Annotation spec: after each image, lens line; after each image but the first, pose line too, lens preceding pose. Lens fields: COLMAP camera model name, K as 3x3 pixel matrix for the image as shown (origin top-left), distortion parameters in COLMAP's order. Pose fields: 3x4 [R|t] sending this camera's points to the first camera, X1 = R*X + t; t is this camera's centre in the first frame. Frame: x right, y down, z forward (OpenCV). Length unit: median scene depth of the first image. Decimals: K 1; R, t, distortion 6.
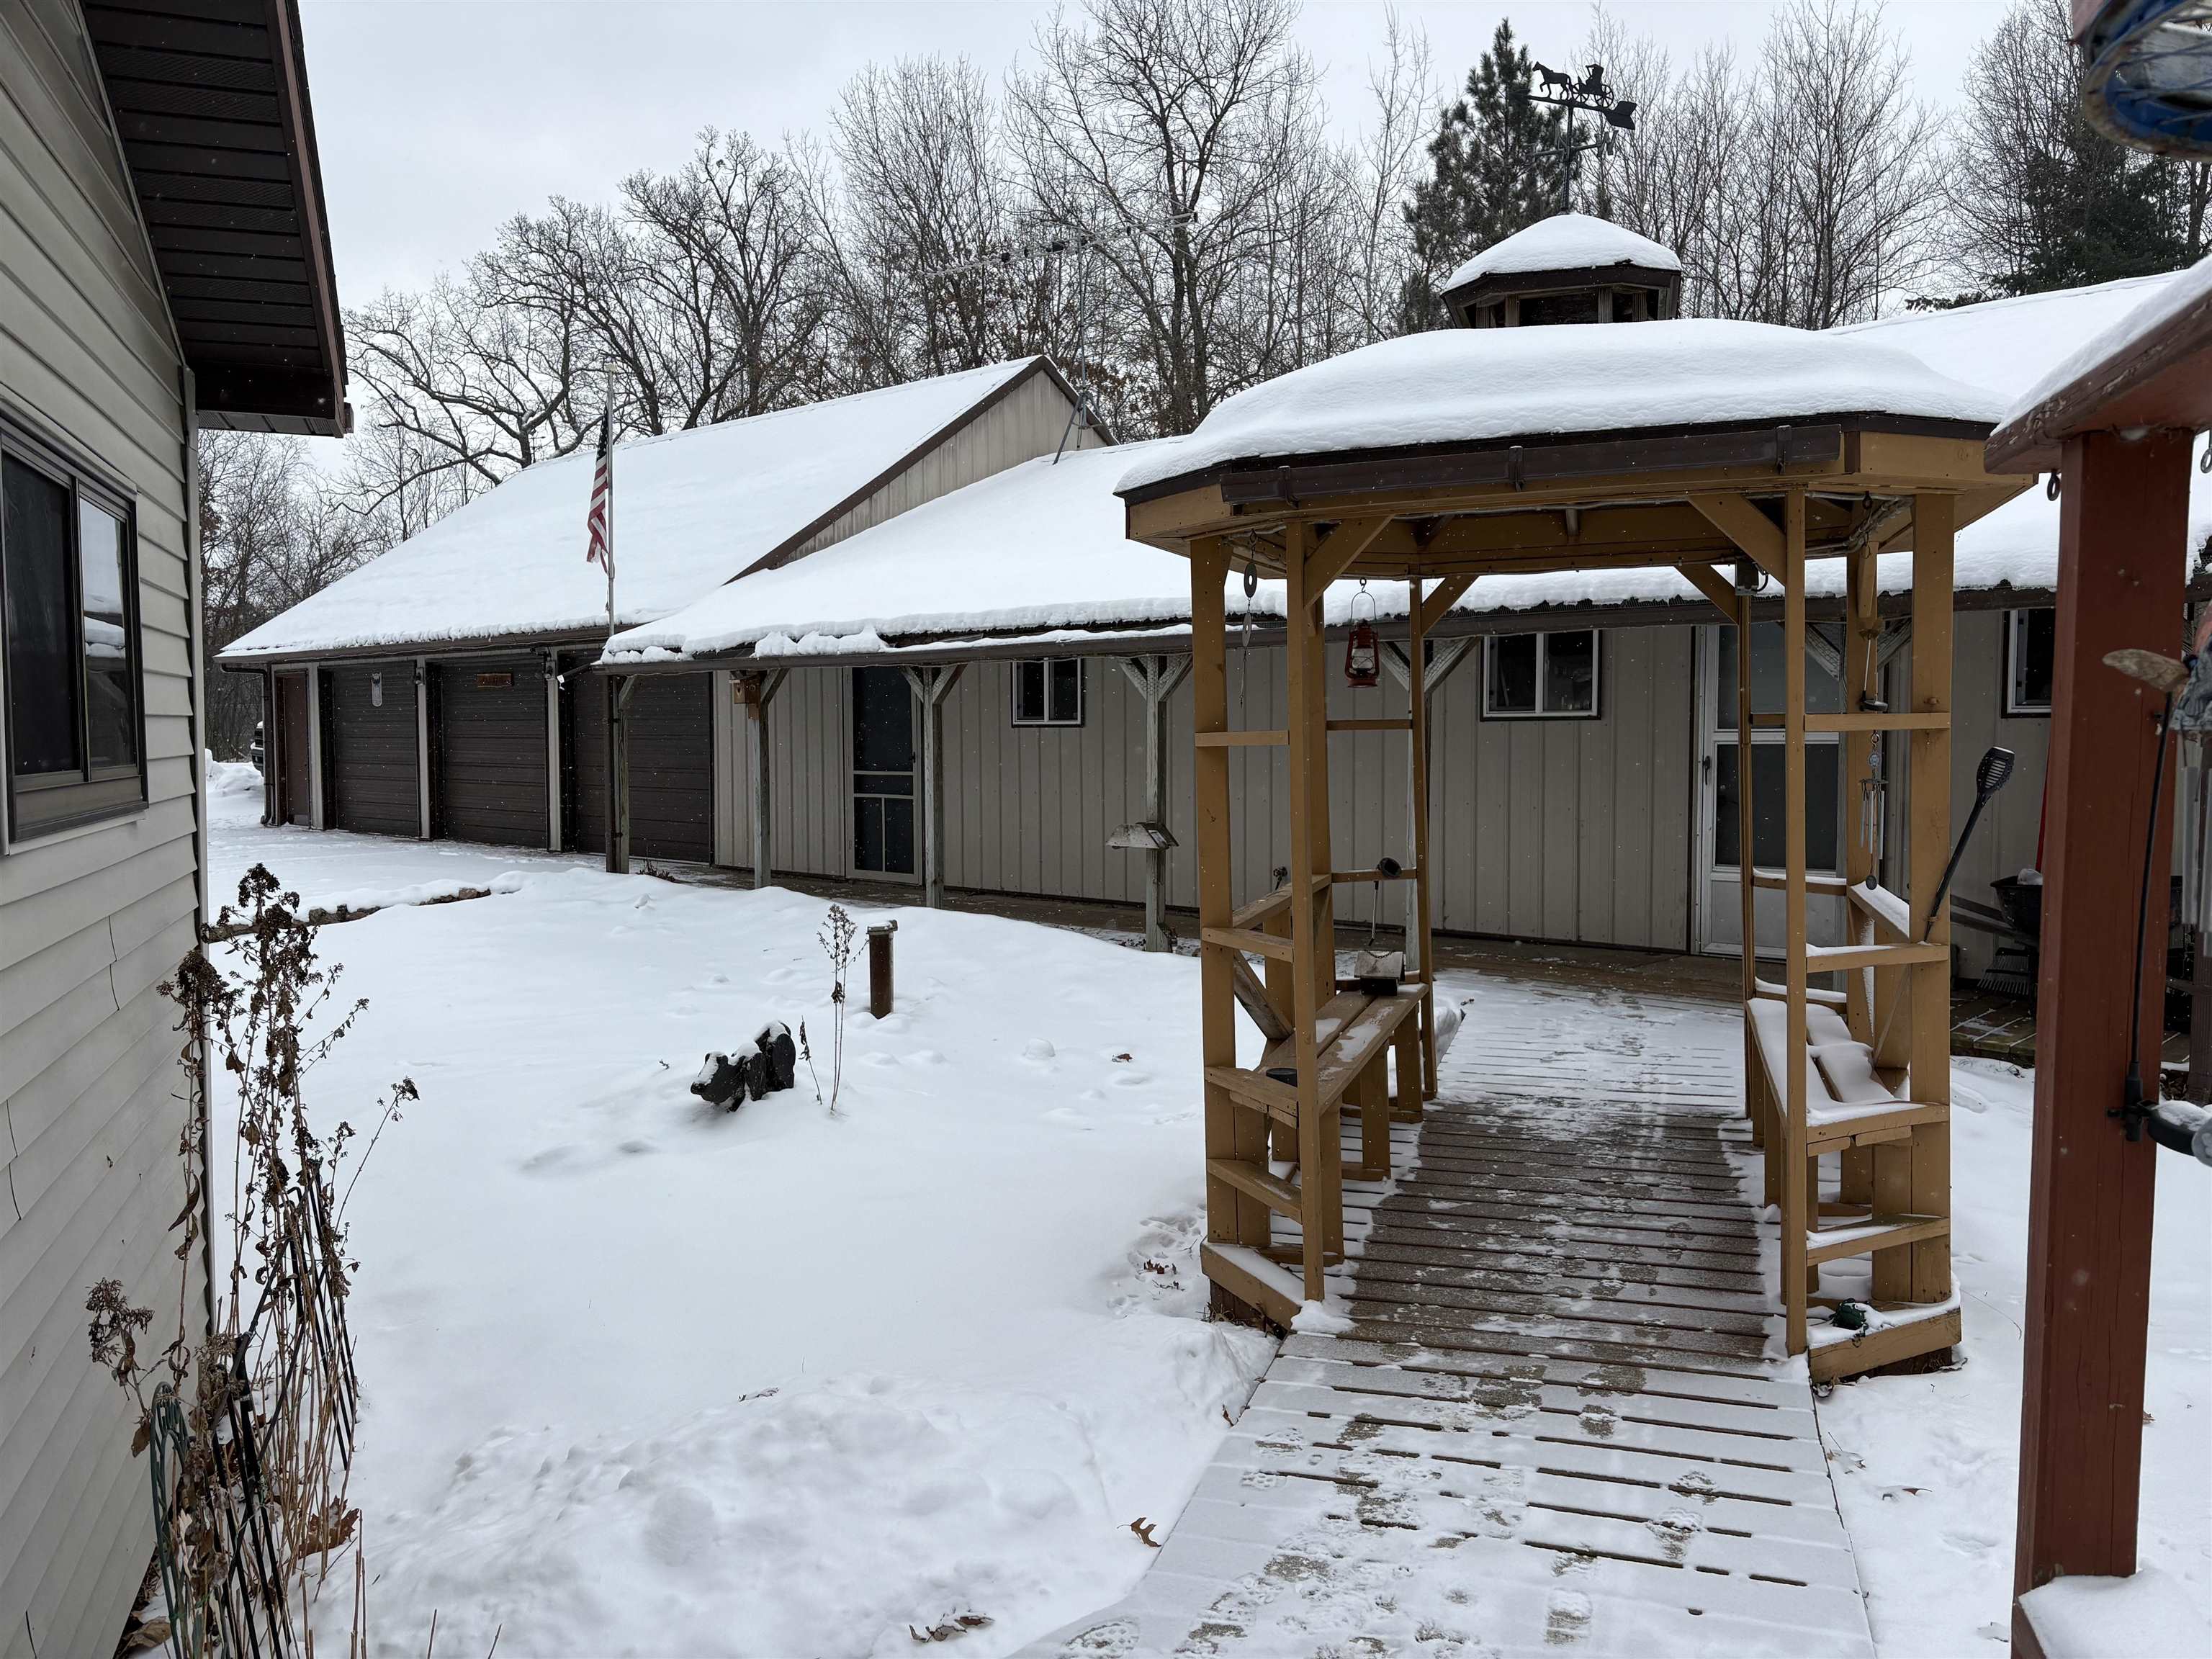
lens RADIAL K [[1668.9, 0, 1097.4], [0, 1668.9, 823.6], [0, 0, 1]] dist [0.052446, -0.049751]
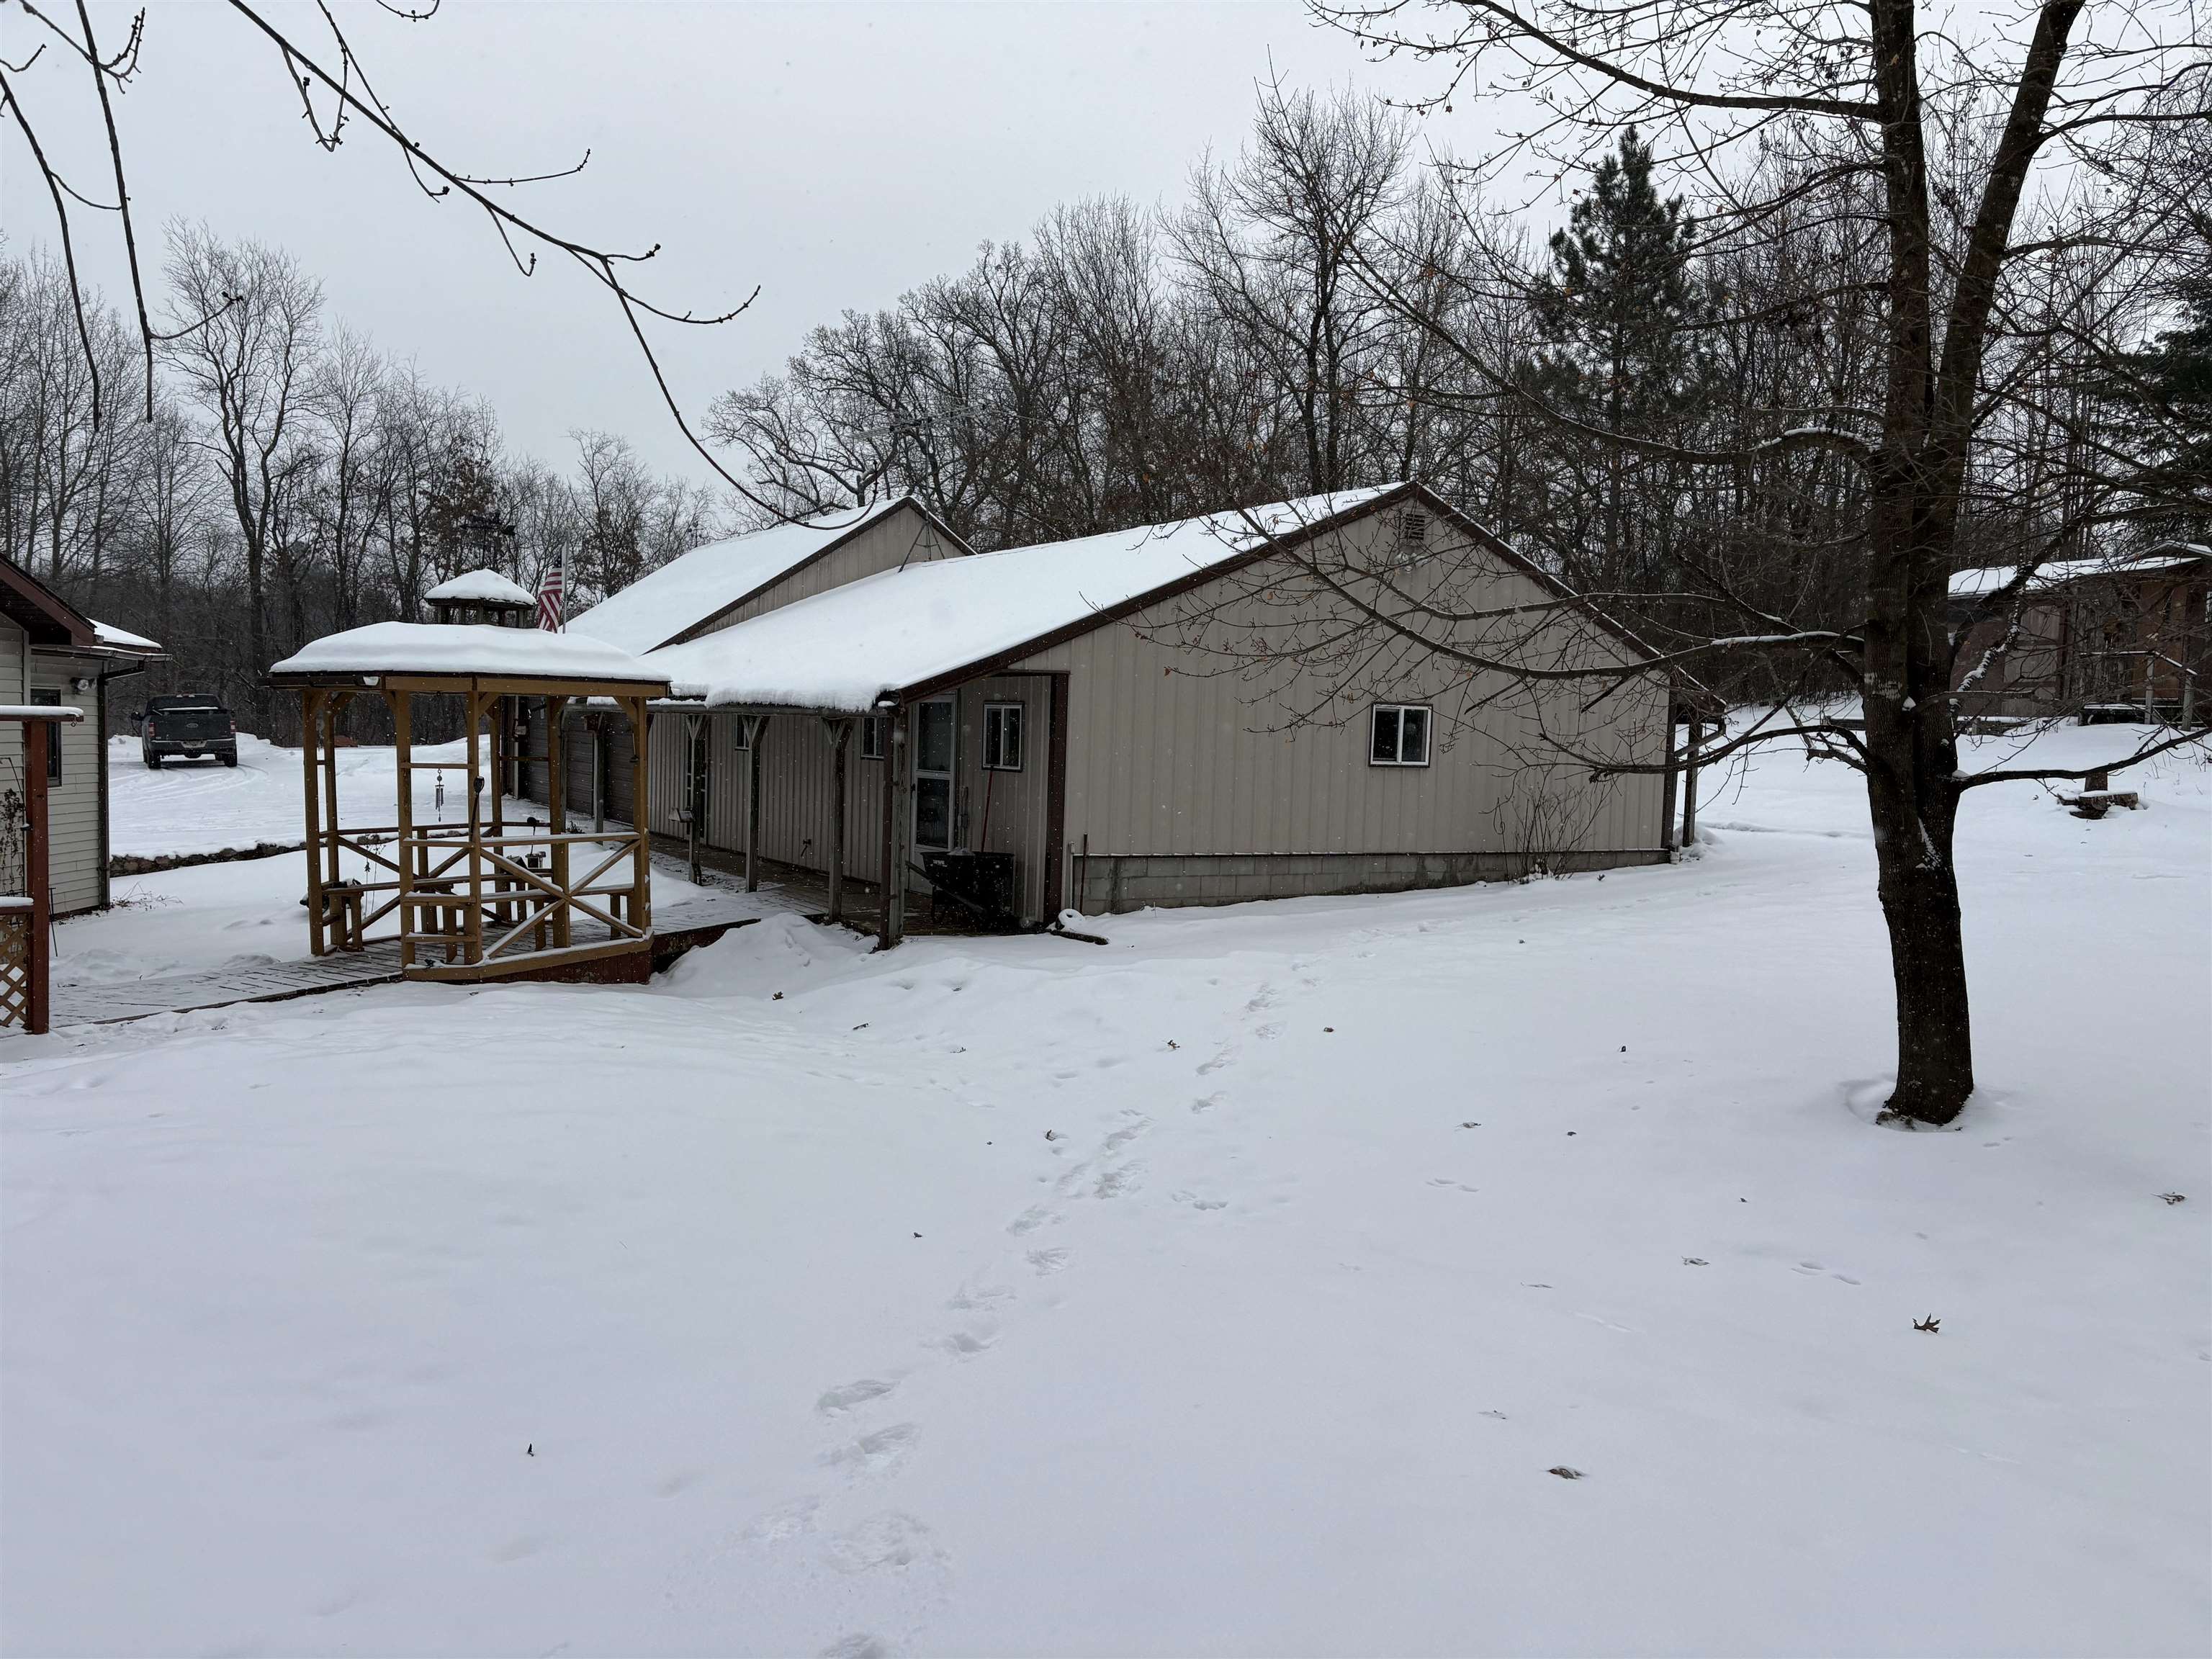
lens RADIAL K [[1668.9, 0, 1114.7], [0, 1668.9, 841.7], [0, 0, 1]] dist [0.052446, -0.049751]
pose [[0.960571, 0.053092, -0.272919, 0.360707], [-0.051366, 0.998589, 0.013468, -0.004110], [0.273249, 0.001082, 0.961943, -0.233407]]
